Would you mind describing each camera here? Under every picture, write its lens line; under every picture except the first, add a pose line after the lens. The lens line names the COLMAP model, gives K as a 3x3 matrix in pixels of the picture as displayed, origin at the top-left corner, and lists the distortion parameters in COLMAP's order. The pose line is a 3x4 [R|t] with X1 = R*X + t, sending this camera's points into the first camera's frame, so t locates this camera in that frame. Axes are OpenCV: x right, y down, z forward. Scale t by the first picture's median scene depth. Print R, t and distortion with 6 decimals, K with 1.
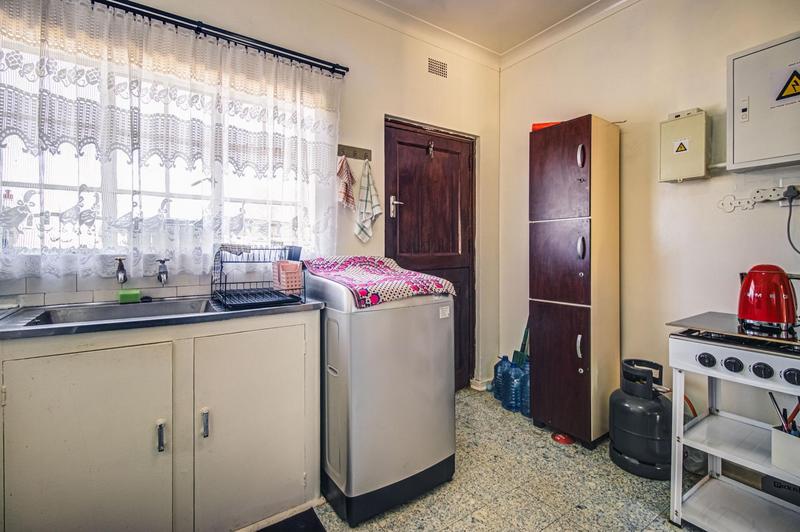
lens RADIAL K [[375.8, 0, 396.3], [0, 375.8, 253.7], [0, 0, 1]] dist [0.023107, -0.000983]
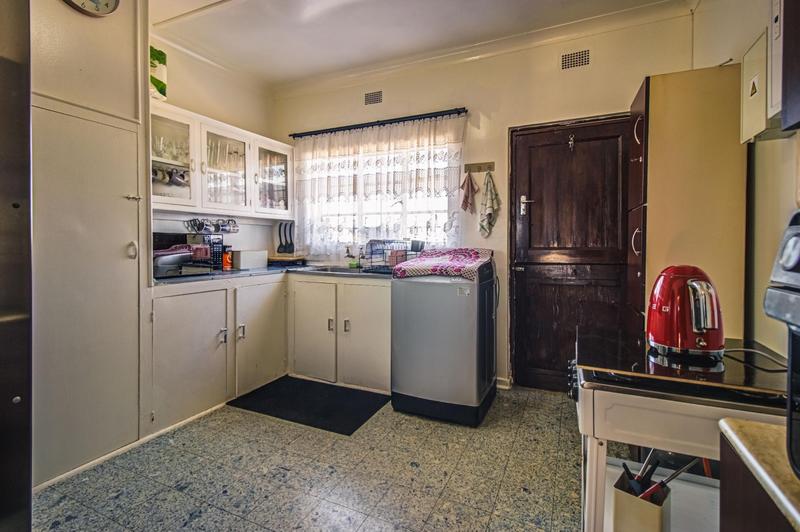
lens RADIAL K [[380.0, 0, 398.6], [0, 380.0, 244.6], [0, 0, 1]] dist [0.017469, -0.001195]
pose [[0.498101, 0.008389, -0.867078, 0.928565], [-0.013684, 0.999905, 0.001813, -0.004181], [0.867011, 0.010962, 0.498169, 0.127011]]
